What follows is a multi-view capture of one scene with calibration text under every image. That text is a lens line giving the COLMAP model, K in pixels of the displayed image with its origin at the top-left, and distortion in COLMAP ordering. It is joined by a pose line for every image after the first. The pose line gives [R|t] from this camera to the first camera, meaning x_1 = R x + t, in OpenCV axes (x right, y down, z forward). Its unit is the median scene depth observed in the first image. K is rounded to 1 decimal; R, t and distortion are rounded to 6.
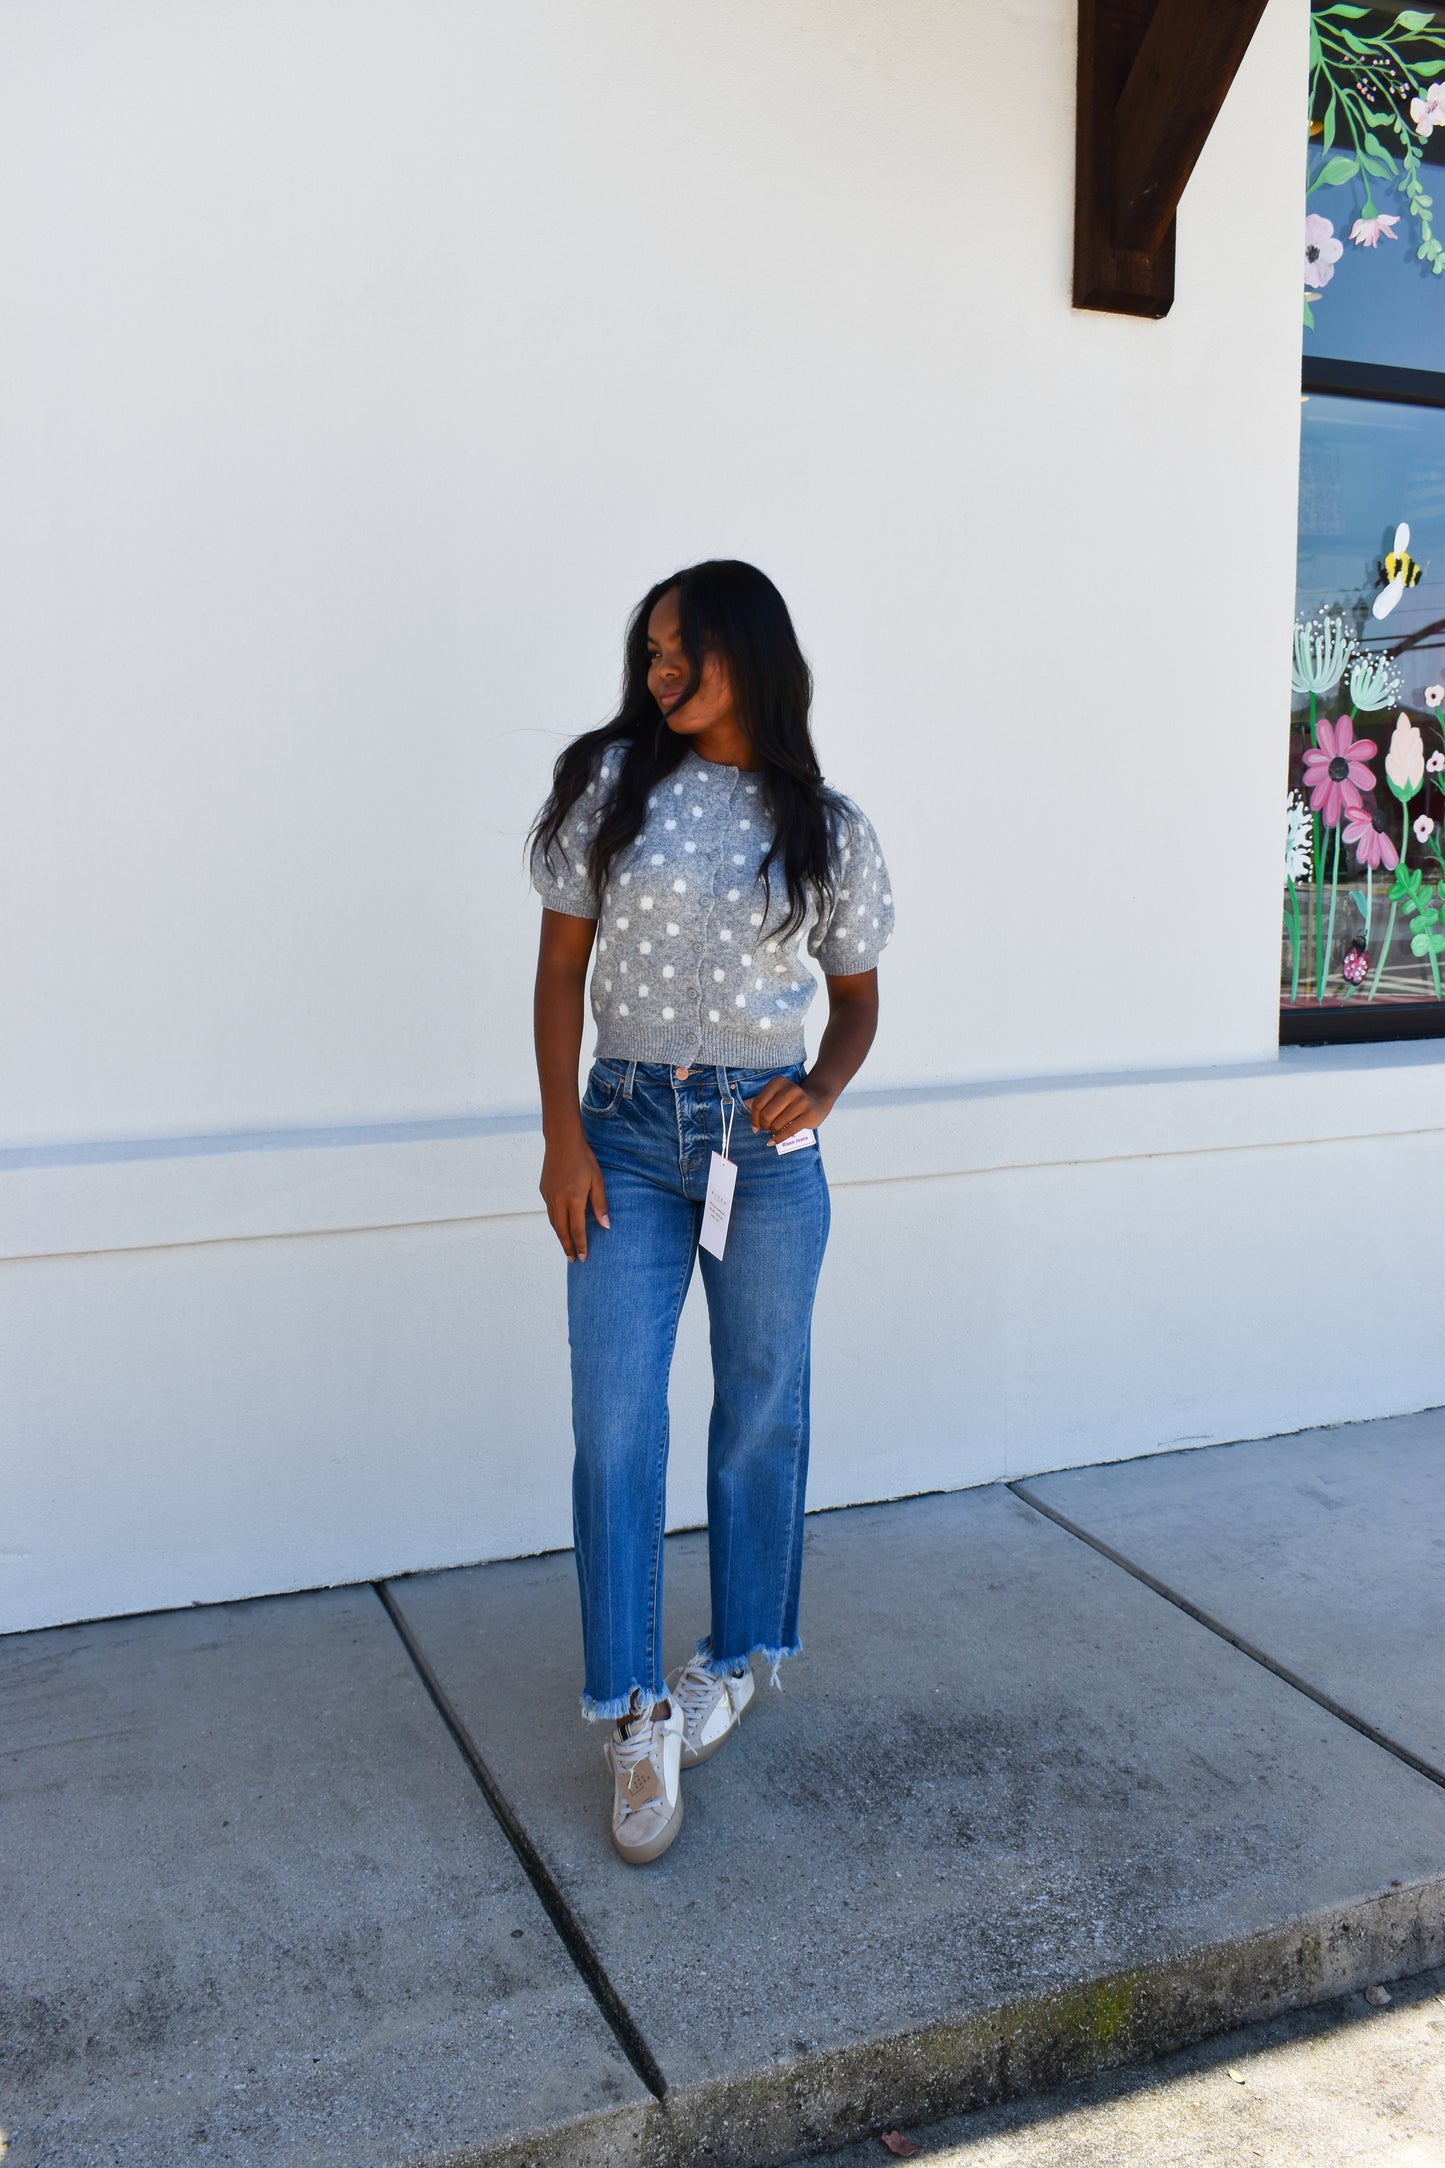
lens RADIAL K [[1942.0, 0, 720.4], [0, 1942.0, 1083.4], [0, 0, 1]] dist [-0.092603, 0.022048]
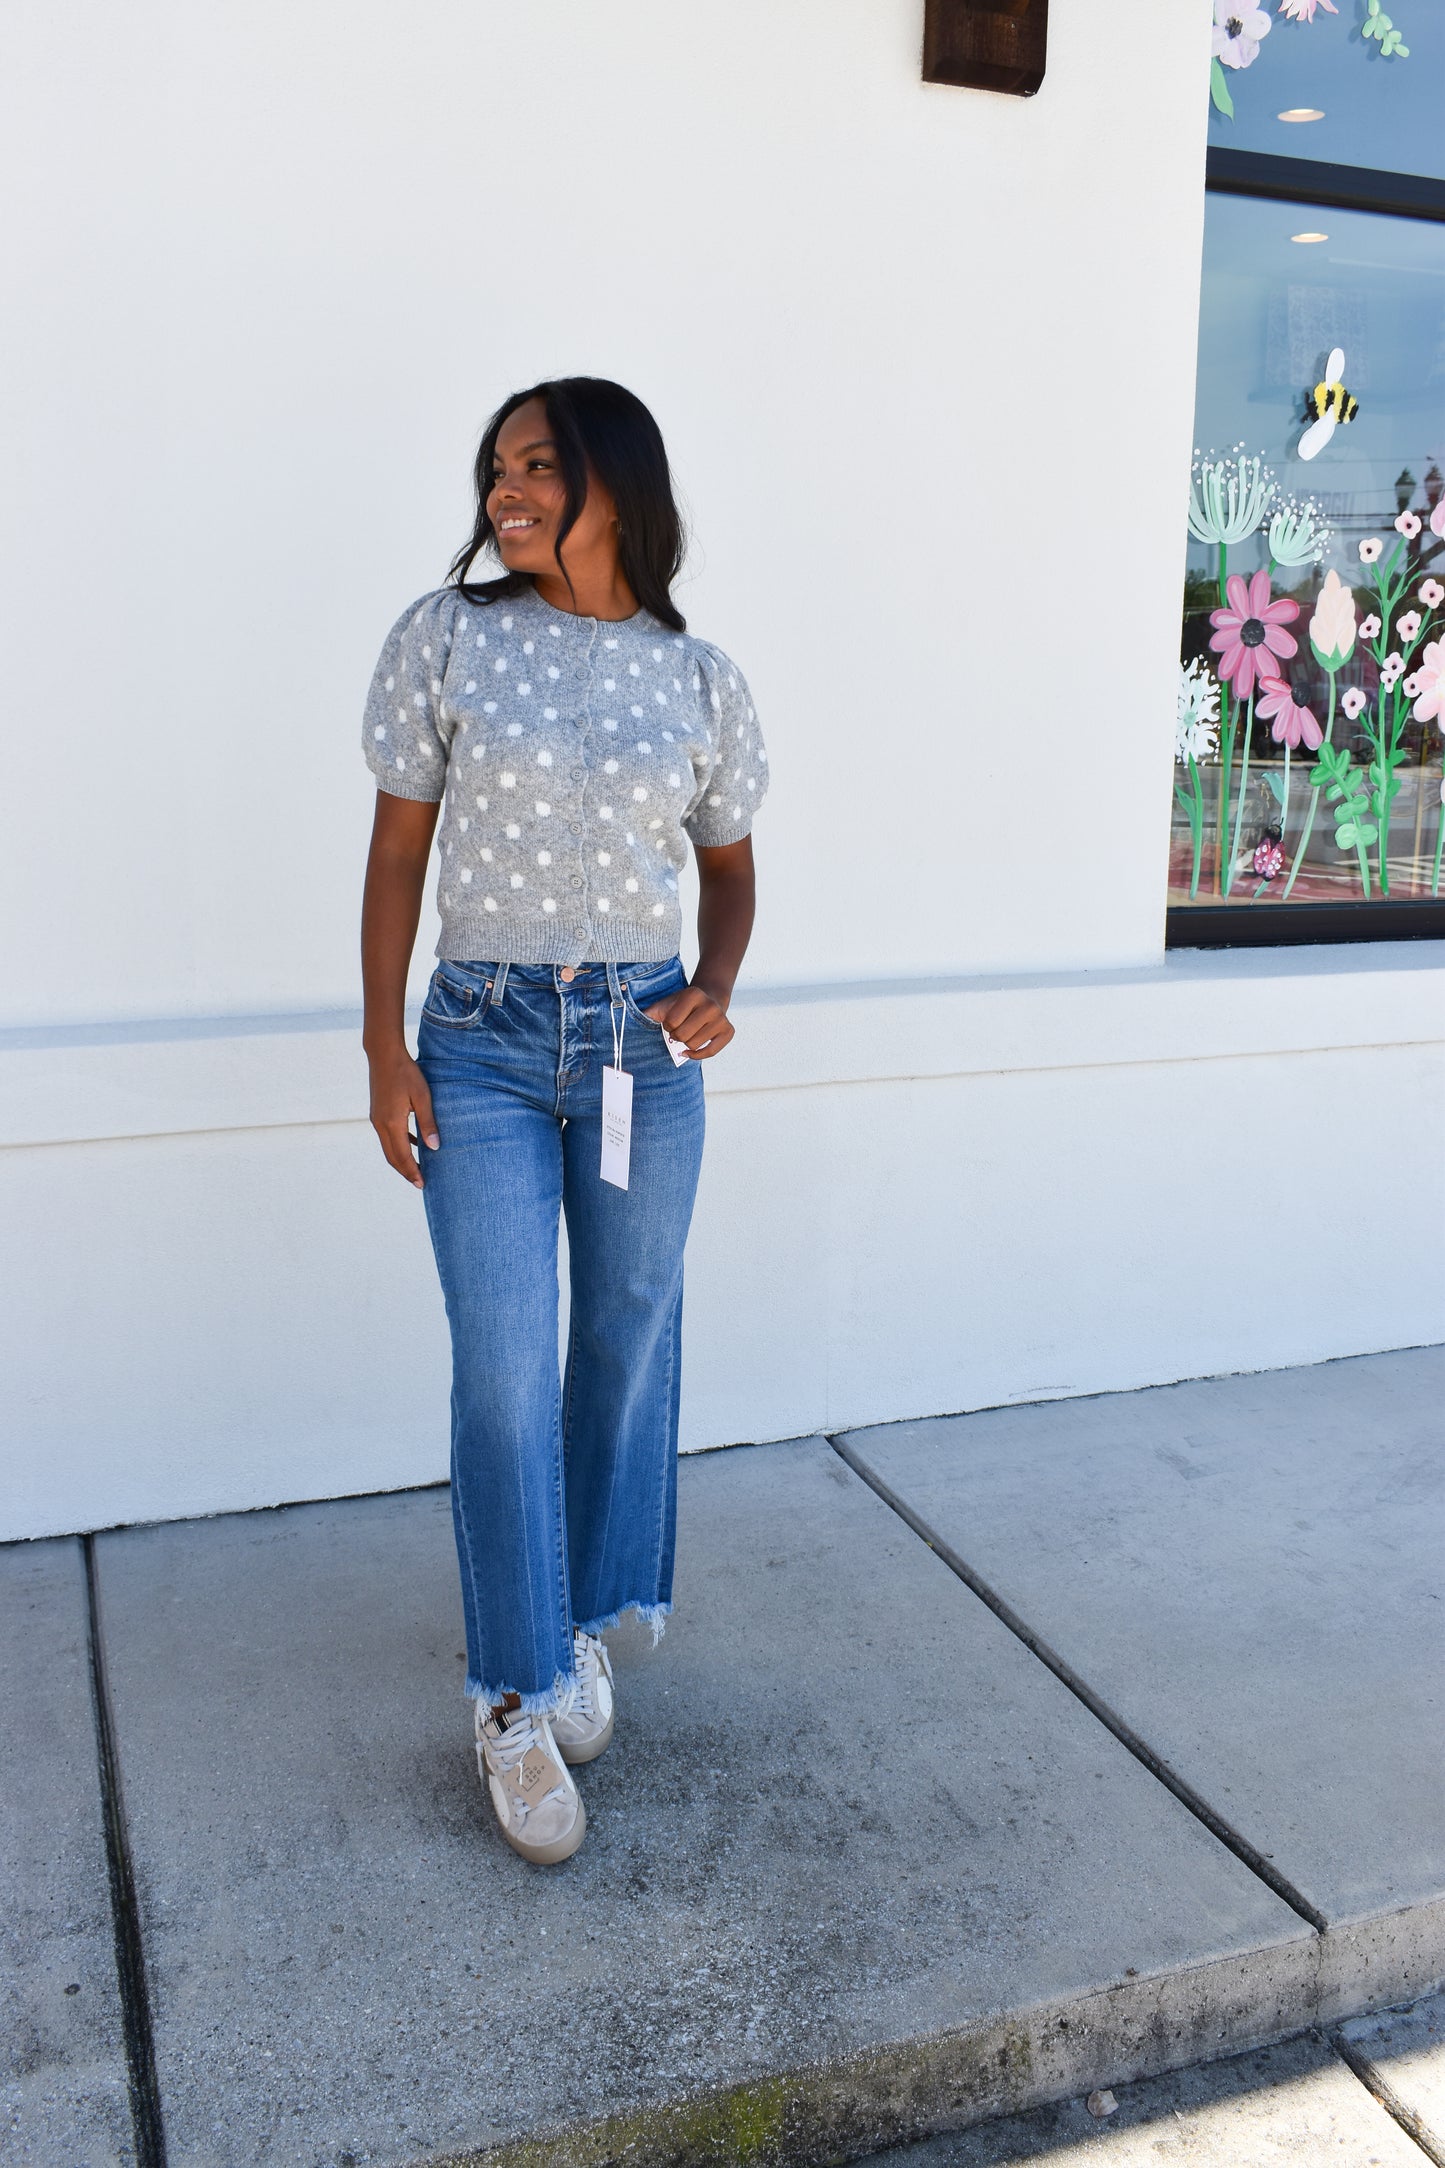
lens RADIAL K [[1944.2, 0, 723.8], [0, 1944.2, 1085.0], [0, 0, 1]] dist [-0.091148, 0.020688]
pose [[0.999308, 0.020664, -0.030919, 0.149007], [-0.018617, 0.997706, 0.065085, -0.014114], [0.032193, -0.064464, 0.997401, 0.139971]]
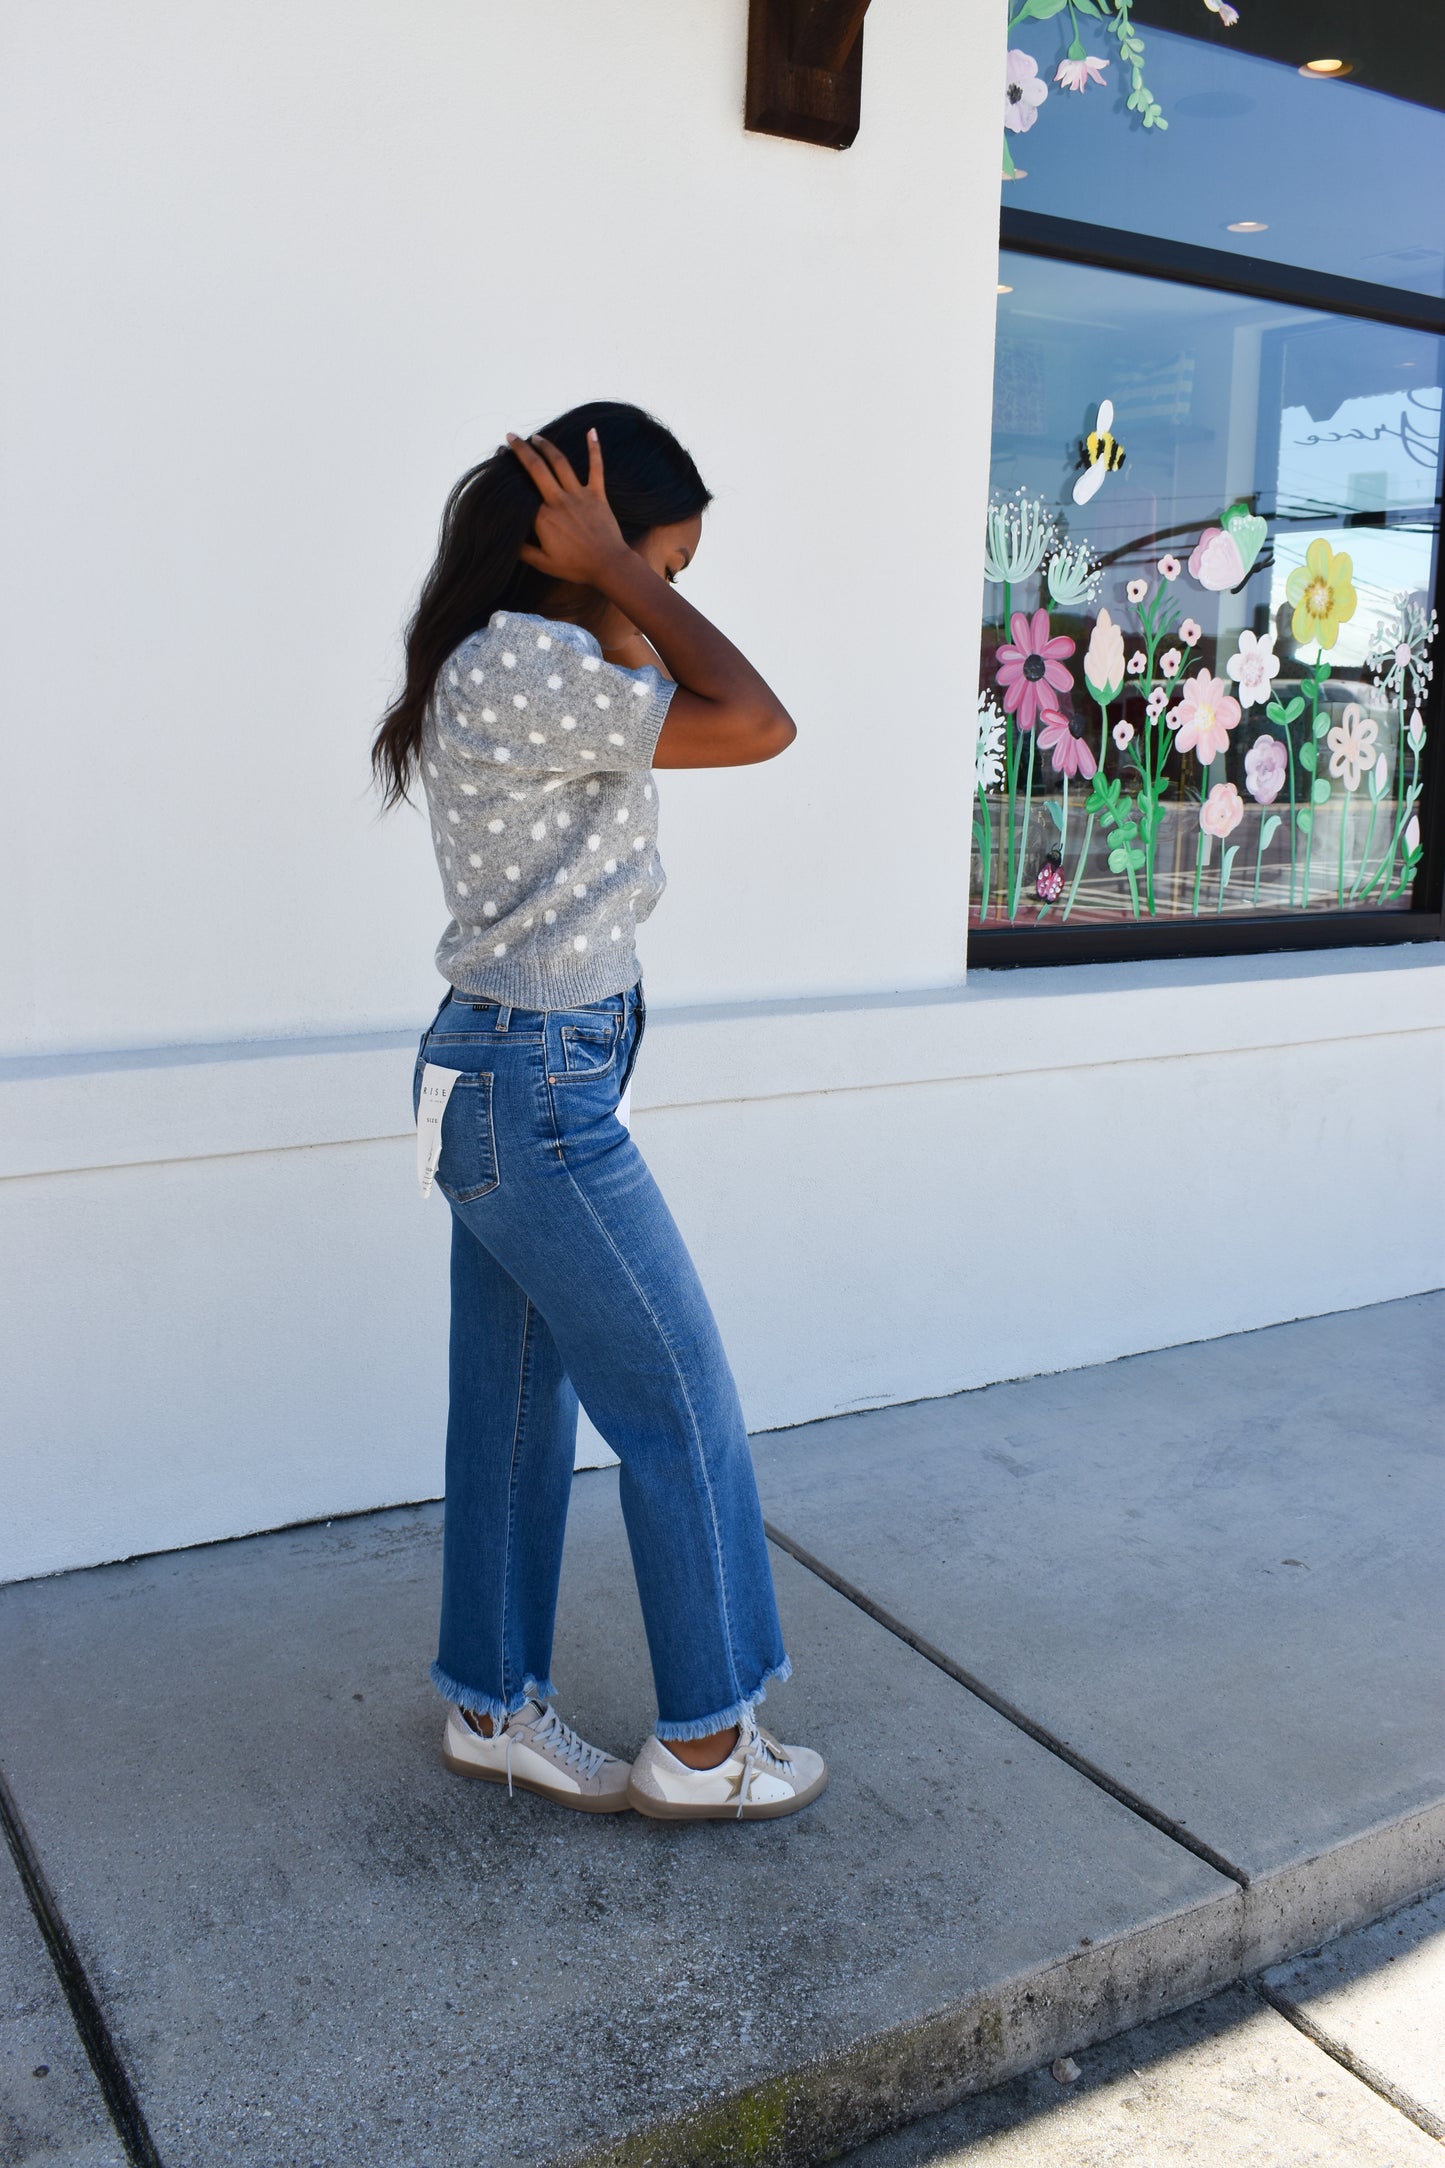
lens RADIAL K [[1943.2, 0, 722.5], [0, 1943.2, 1084.0], [0, 0, 1]] dist [-0.091940, 0.021479]
pose [[0.988668, -0.005061, 0.150031, 0.046450], [-0.002111, 0.998864, 0.047603, -0.011172], [-0.150101, -0.047380, 0.987535, 0.133537]]
